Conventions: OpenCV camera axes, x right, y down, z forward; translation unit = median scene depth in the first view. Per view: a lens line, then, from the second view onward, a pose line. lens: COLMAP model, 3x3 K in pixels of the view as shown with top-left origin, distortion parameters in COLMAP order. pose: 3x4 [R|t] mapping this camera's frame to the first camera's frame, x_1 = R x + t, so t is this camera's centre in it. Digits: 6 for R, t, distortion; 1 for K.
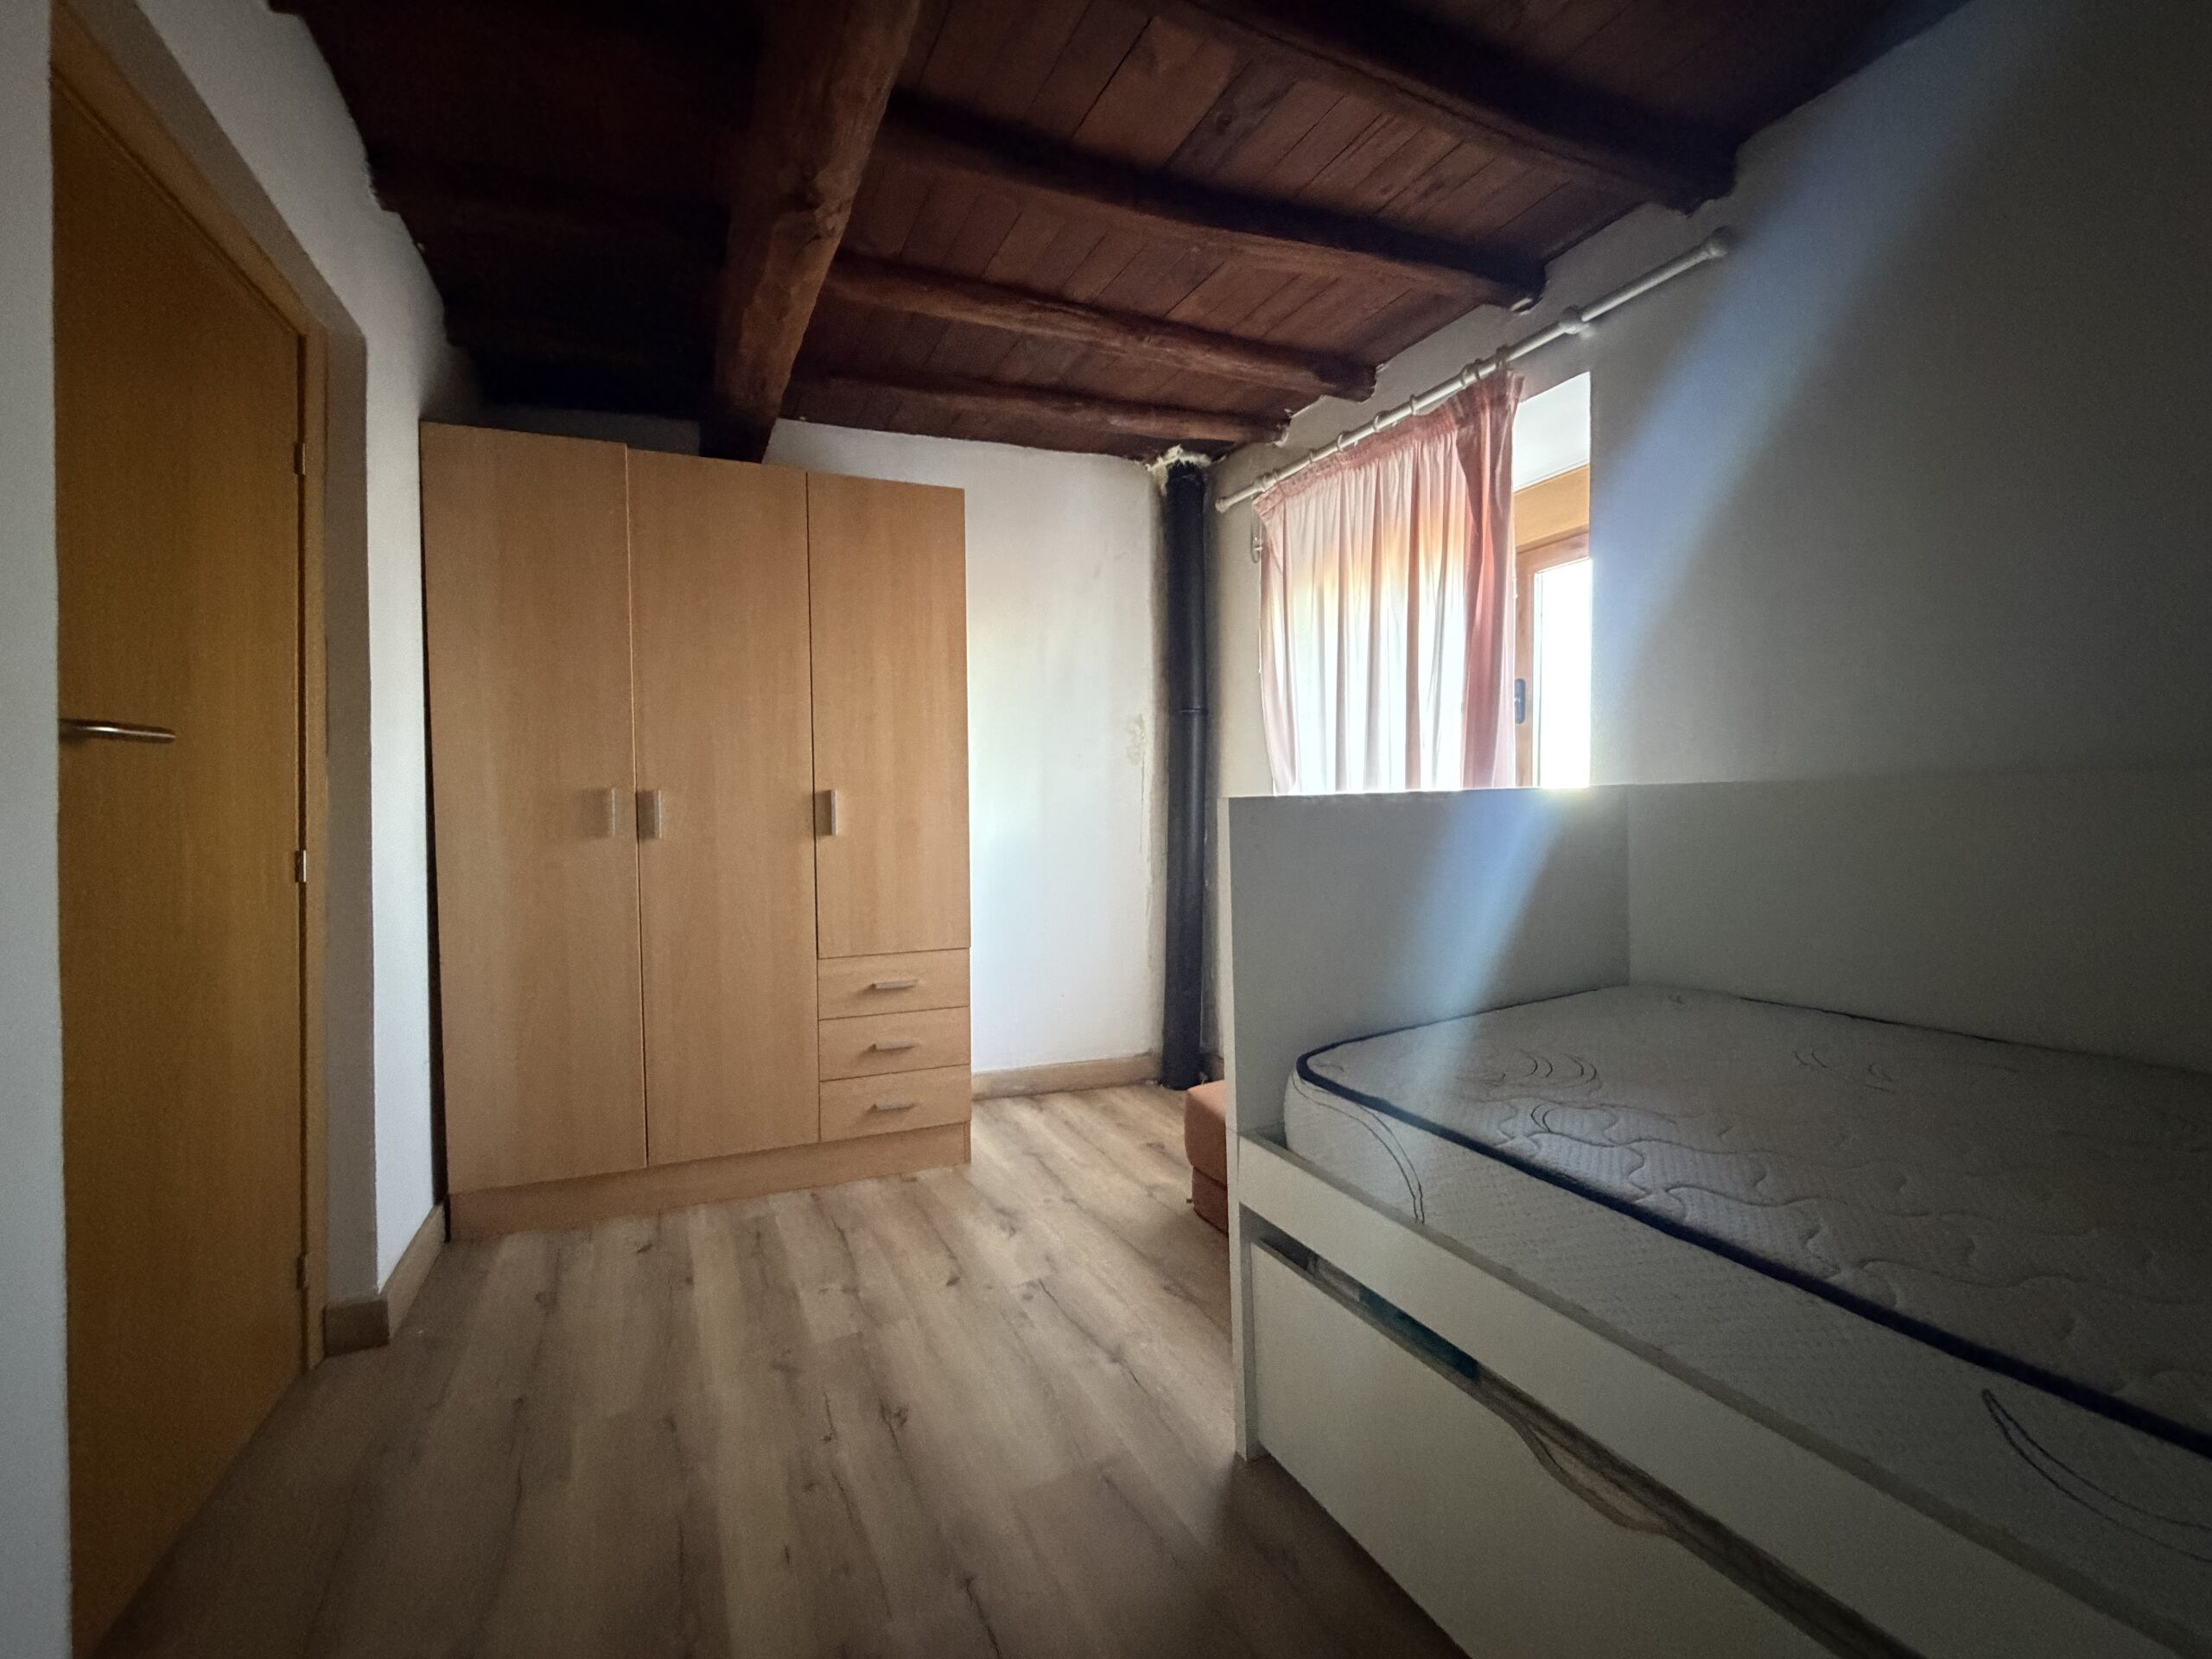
lens RADIAL K [[893.6, 0, 1106.0], [0, 893.6, 829.5], [0, 0, 1]] dist [-0.000490, 0.000285]
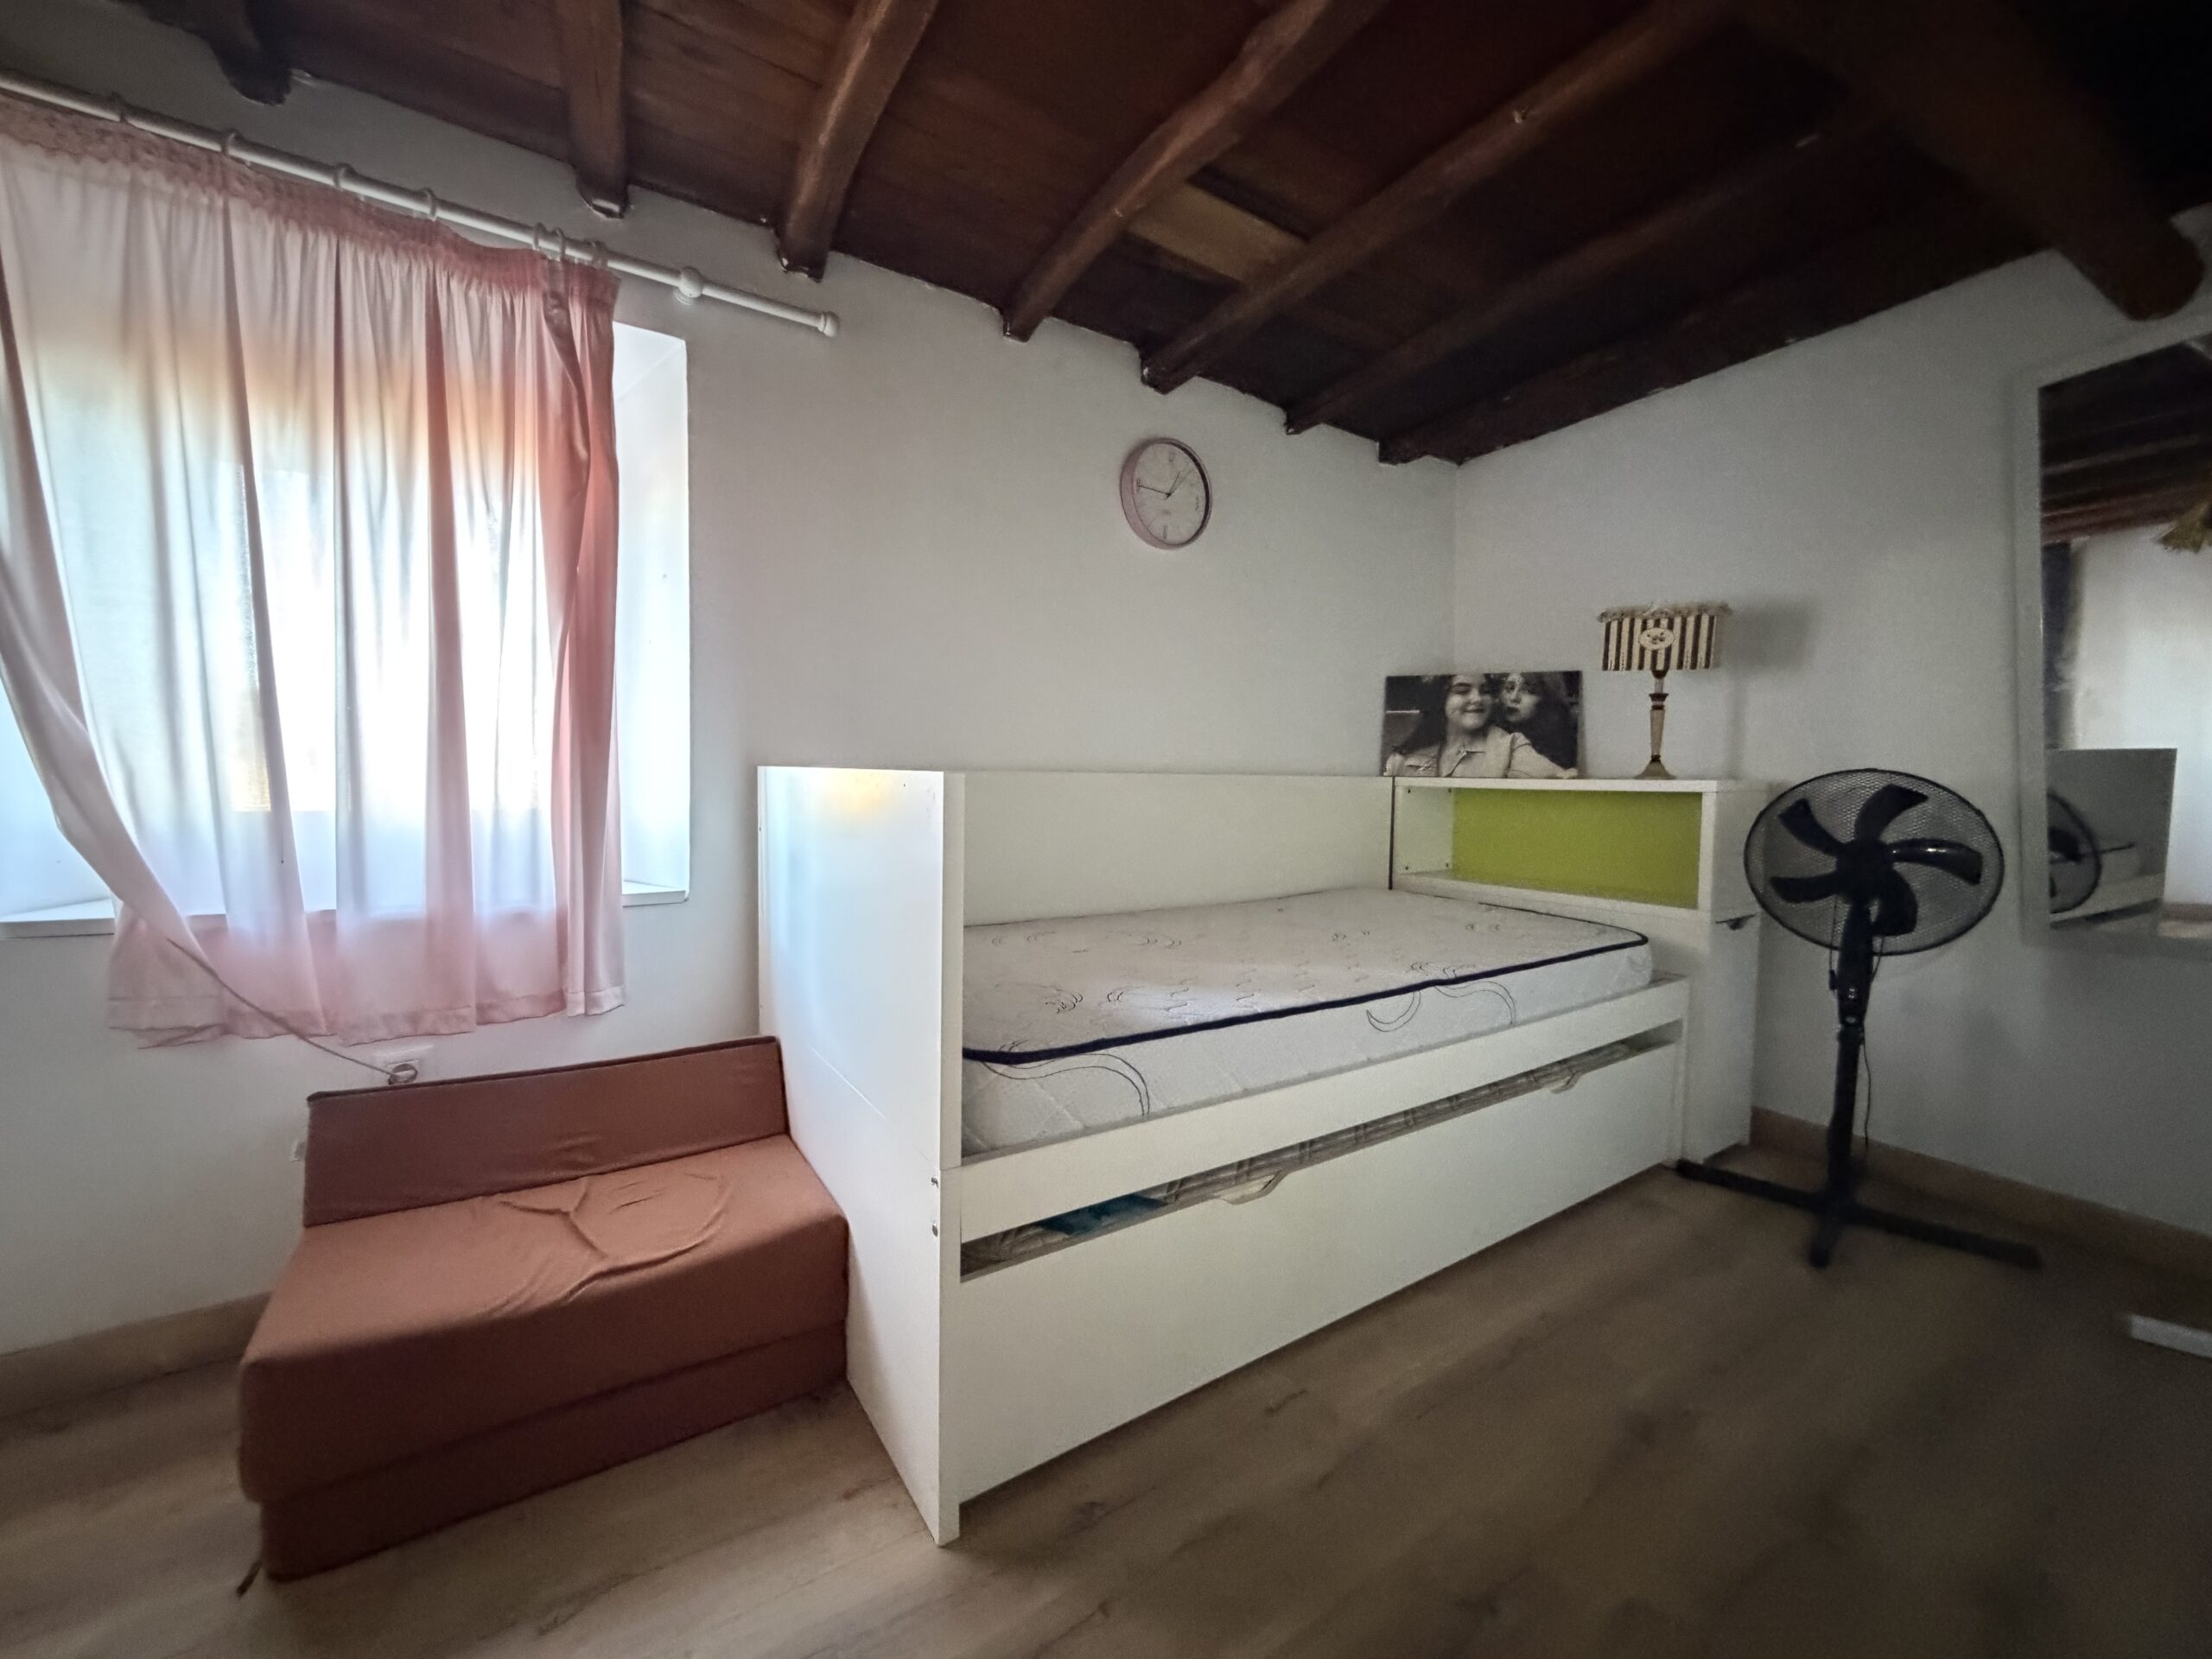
lens RADIAL K [[884.7, 0, 1099.1], [0, 884.7, 826.9], [0, 0, 1]] dist [0.000829, 0.000376]
pose [[-0.120118, -0.041739, 0.991882, -0.459098], [0.019892, 0.998814, 0.044440, -0.014544], [-0.992560, 0.025068, -0.119145, 0.632362]]
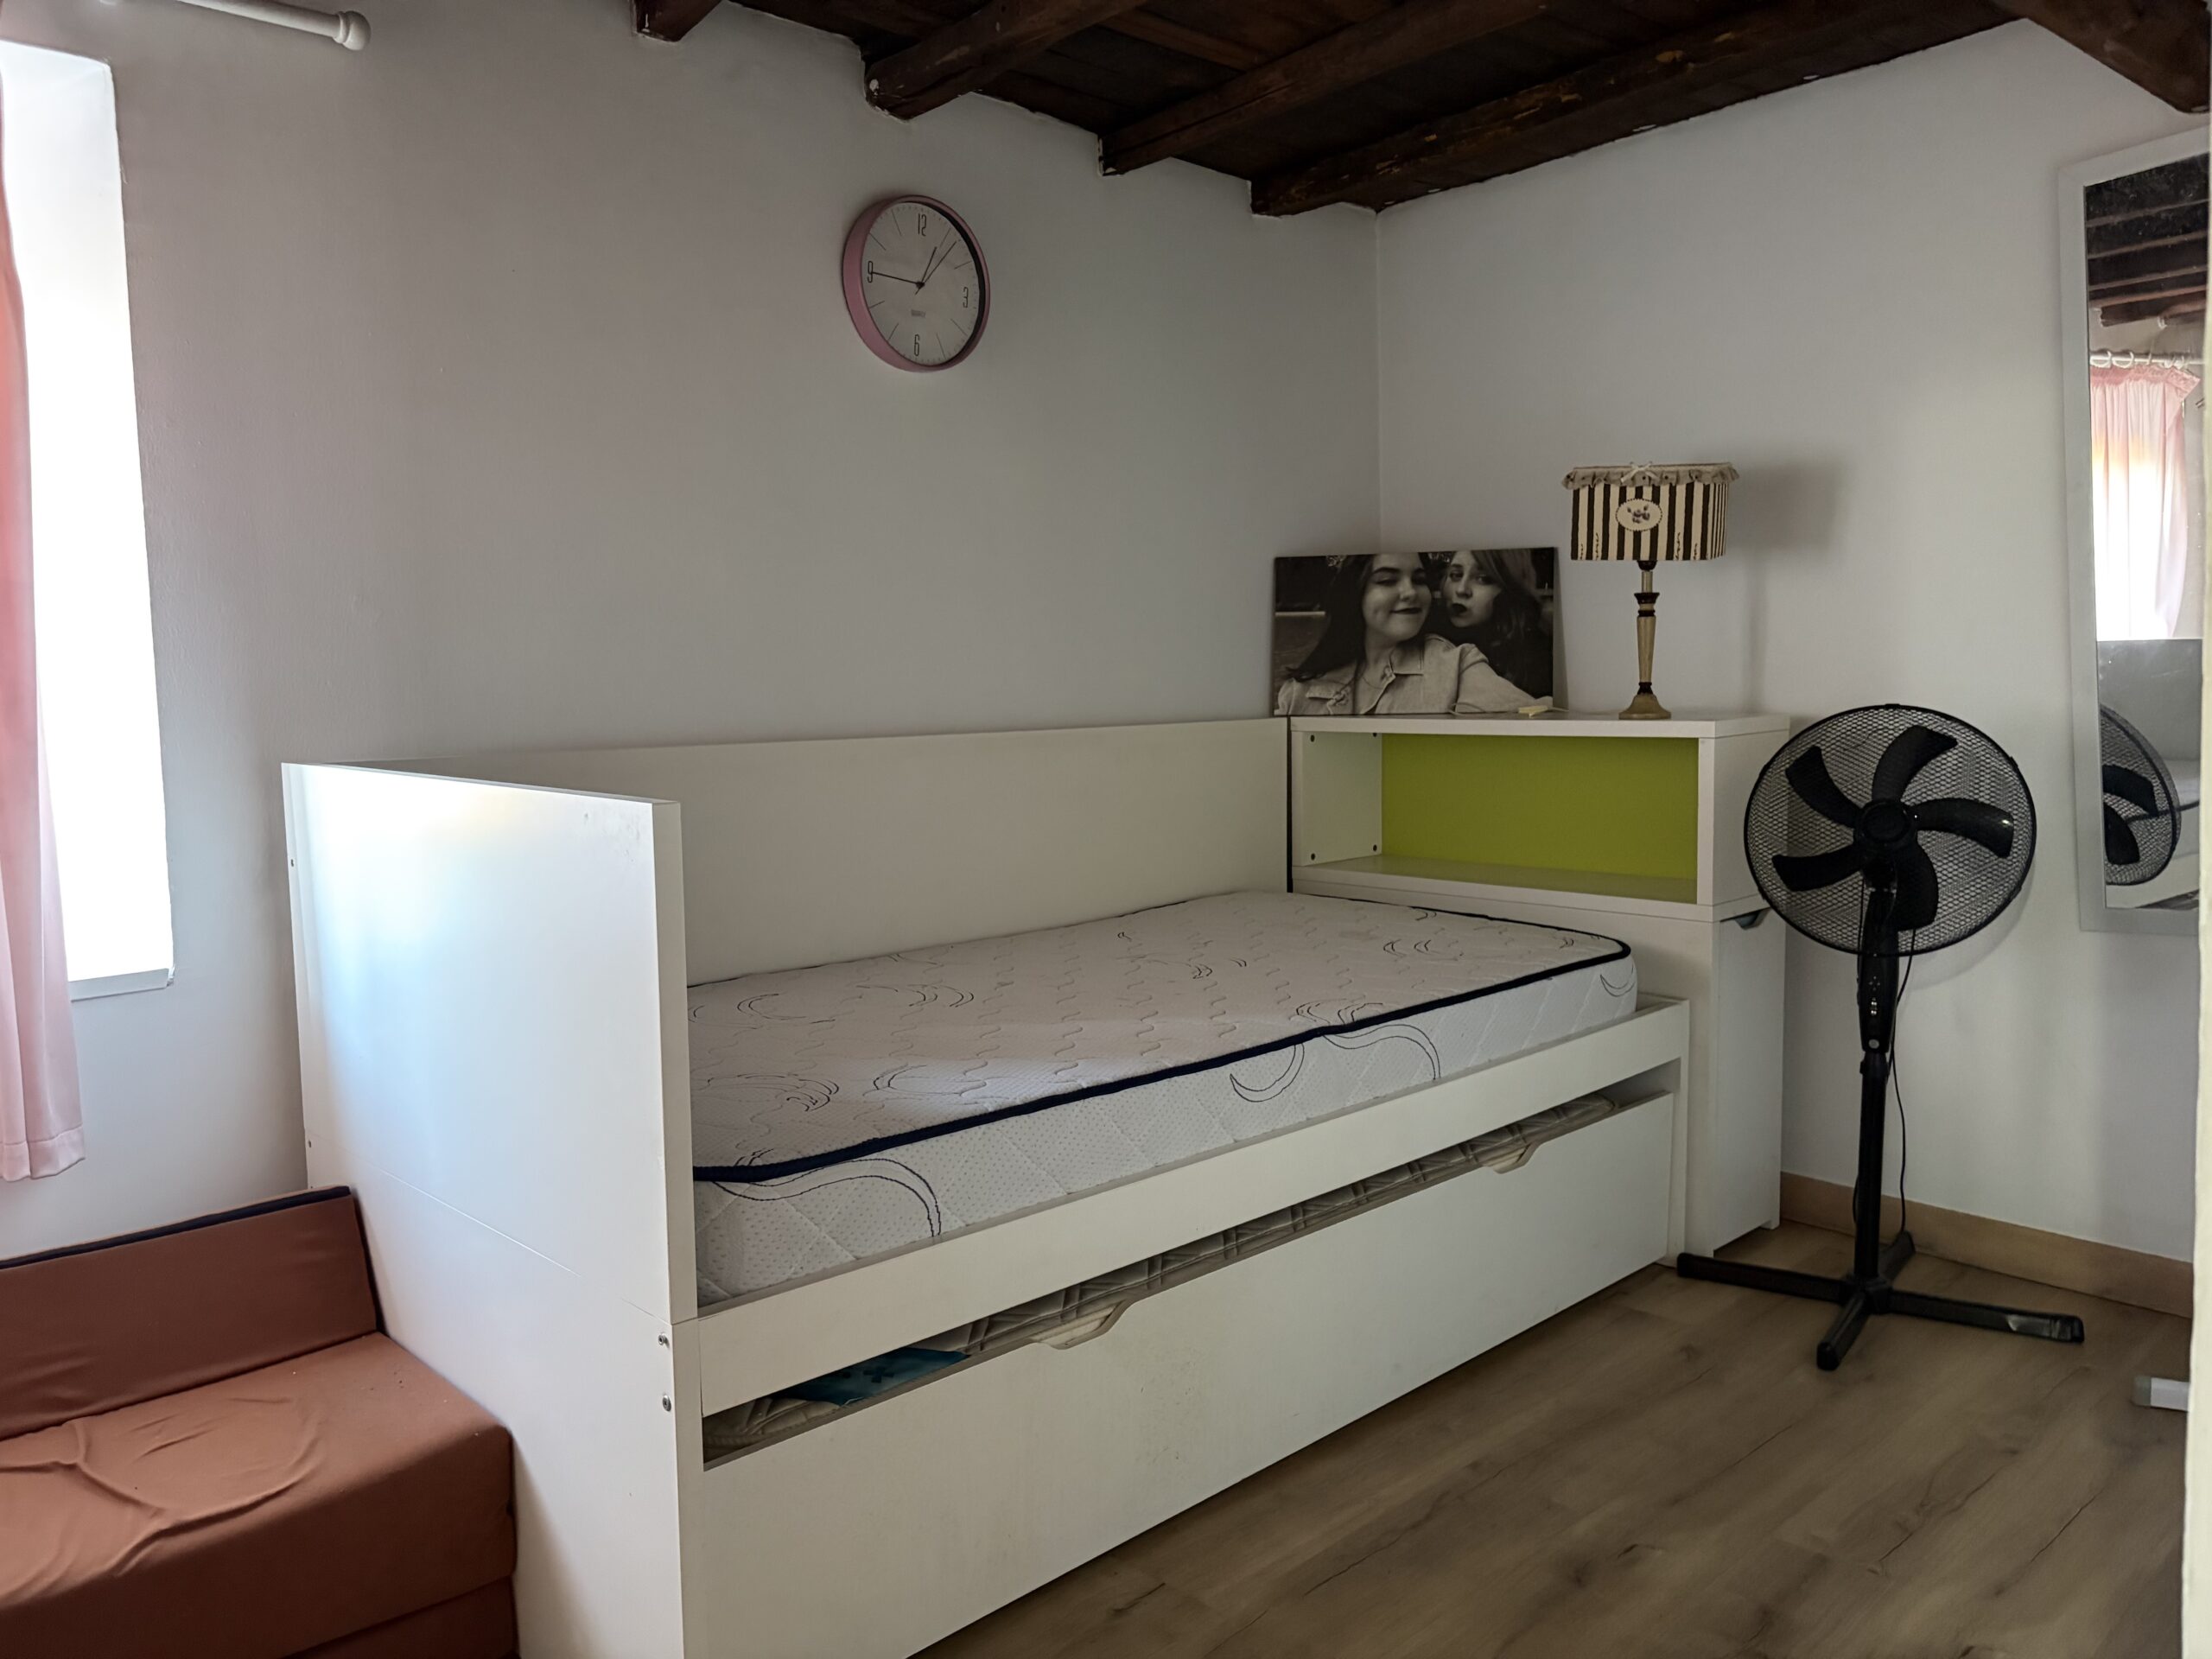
lens RADIAL K [[1686.9, 0, 1111.6], [0, 1686.9, 839.5], [0, 0, 1]] dist [0.080312, -0.102827]
pose [[-0.298607, -0.077094, 0.951257, -0.726149], [0.051528, 0.993976, 0.096731, -0.075165], [-0.952984, 0.077901, -0.292836, 0.690784]]
